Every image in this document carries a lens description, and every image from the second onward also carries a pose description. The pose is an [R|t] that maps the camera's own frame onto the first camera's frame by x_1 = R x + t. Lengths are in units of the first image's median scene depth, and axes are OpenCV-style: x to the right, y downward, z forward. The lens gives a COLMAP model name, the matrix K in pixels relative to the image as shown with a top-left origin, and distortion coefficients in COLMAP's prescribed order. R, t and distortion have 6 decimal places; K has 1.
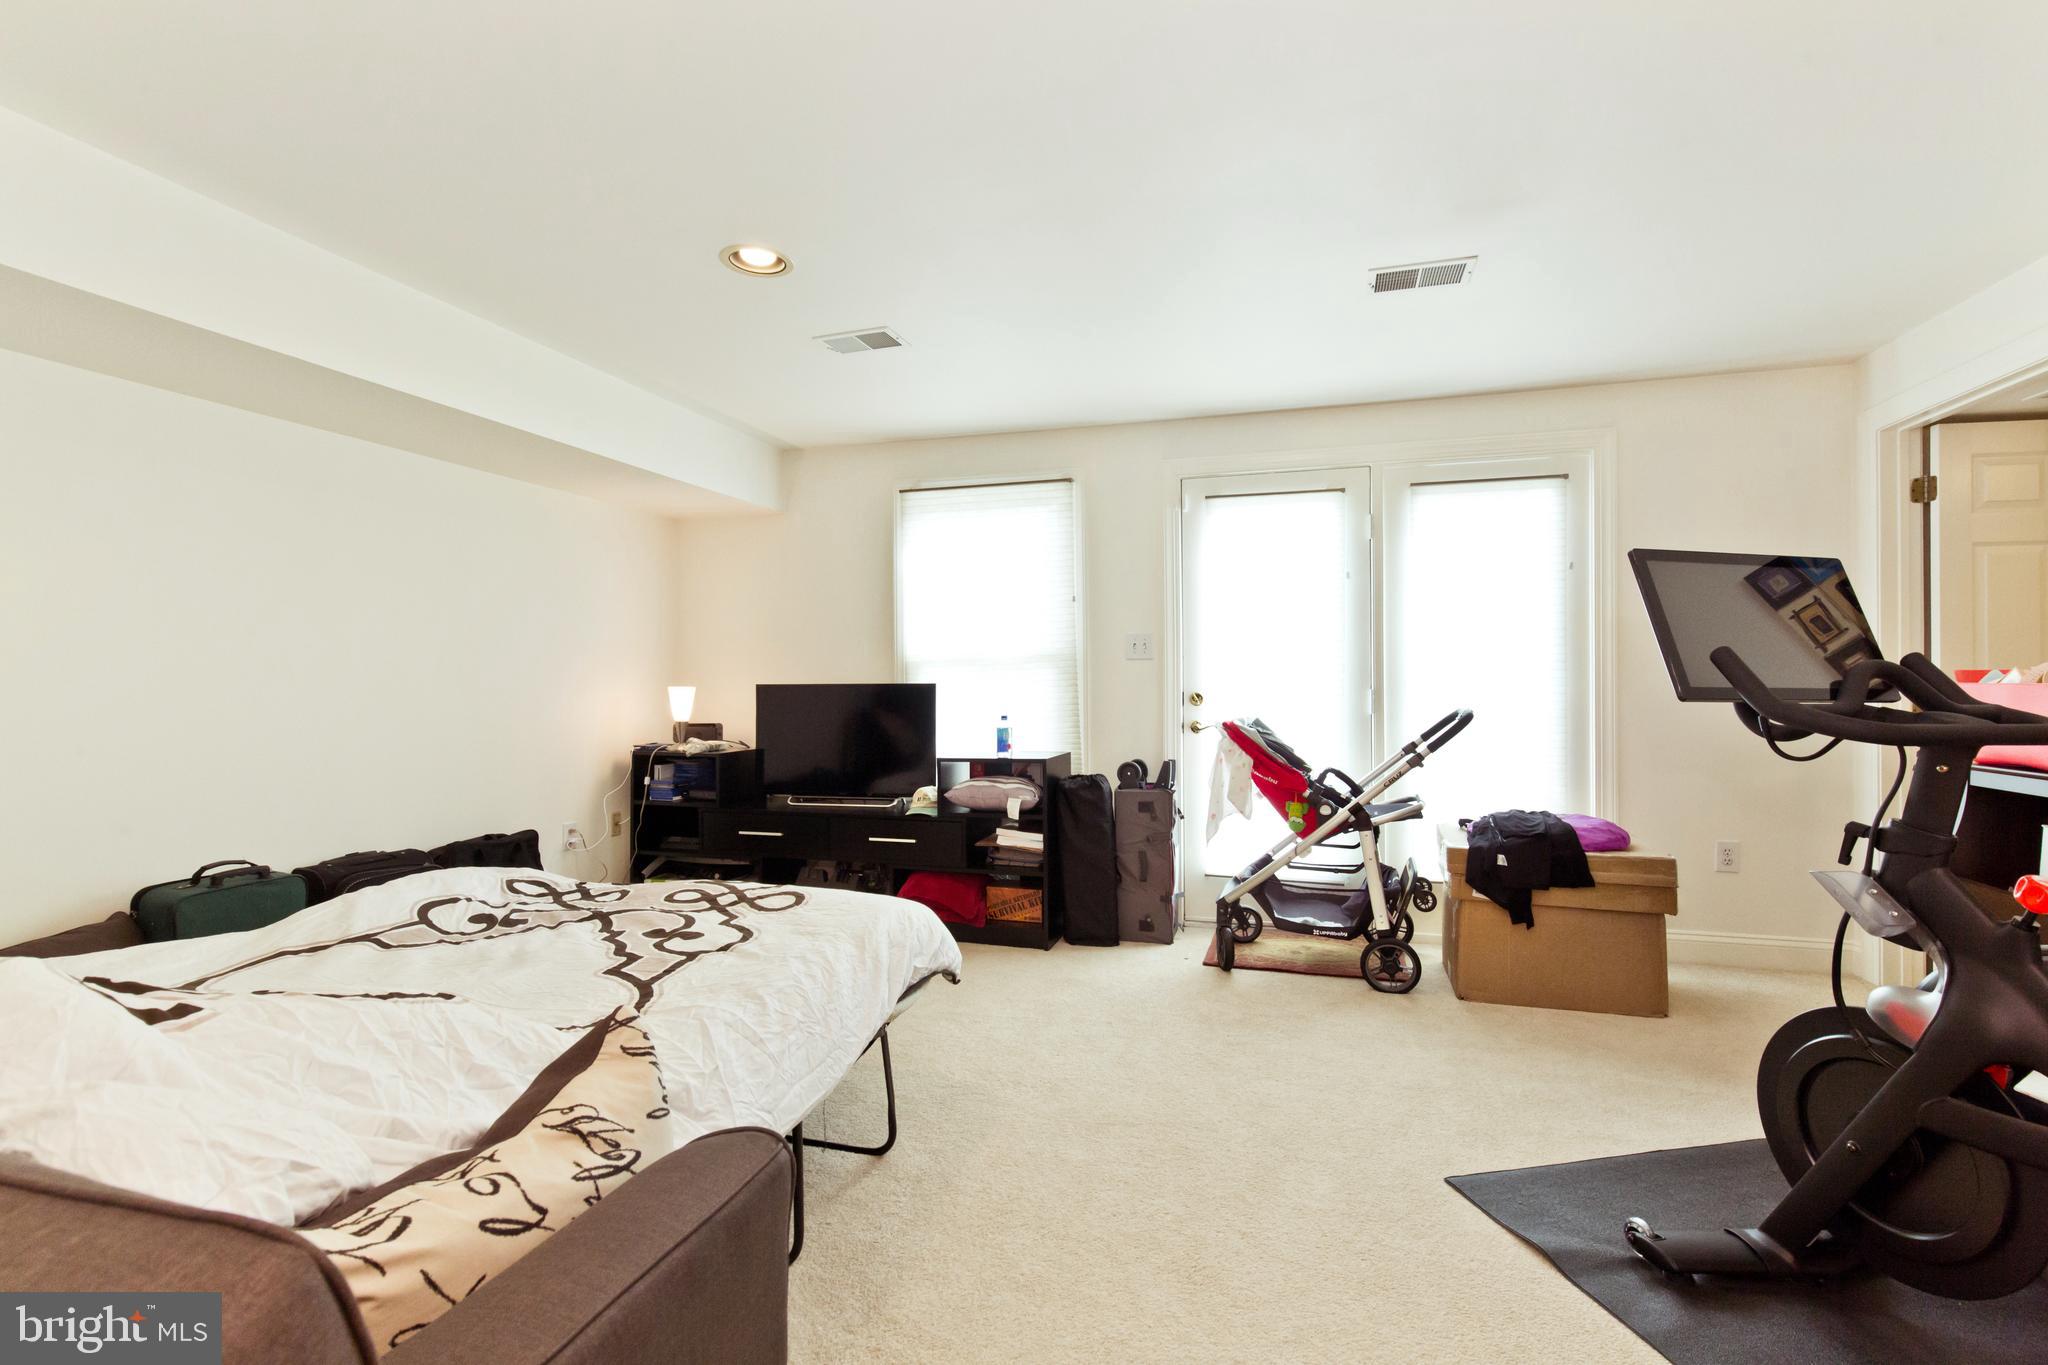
lens RADIAL K [[917.6, 0, 1026.8], [0, 917.6, 674.1], [0, 0, 1]] dist [-0.000155, -0.000353]
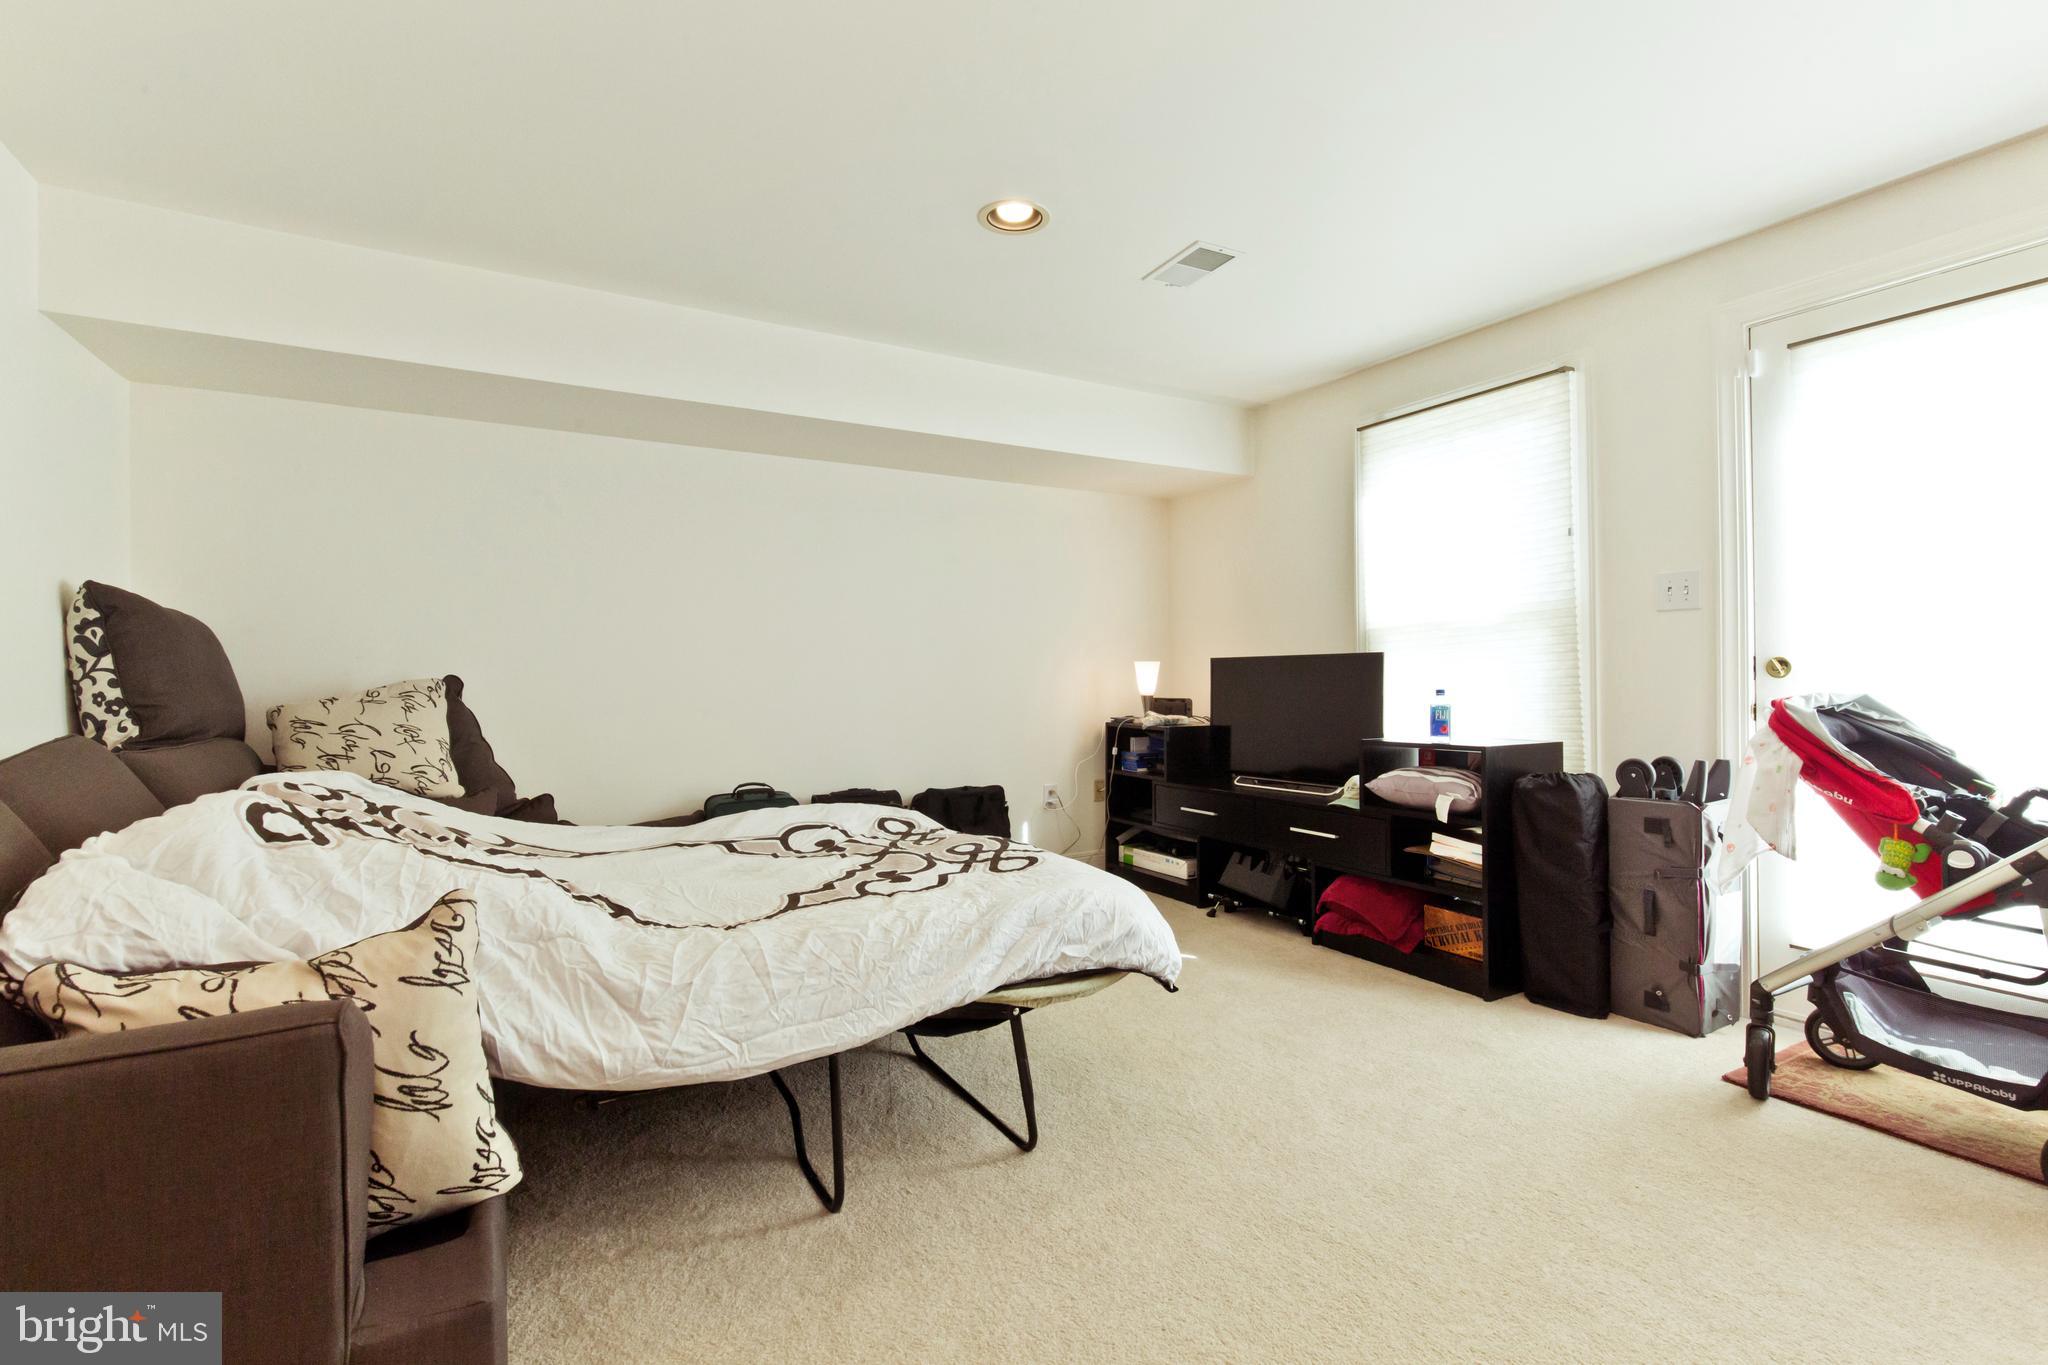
lens RADIAL K [[917.6, 0, 1026.8], [0, 917.6, 674.1], [0, 0, 1]] dist [-0.000155, -0.000353]
pose [[0.724151, -0.004971, -0.689624, 0.260253], [0.009660, 0.999949, 0.002935, 0.026490], [0.689574, -0.008787, 0.724162, 0.190564]]
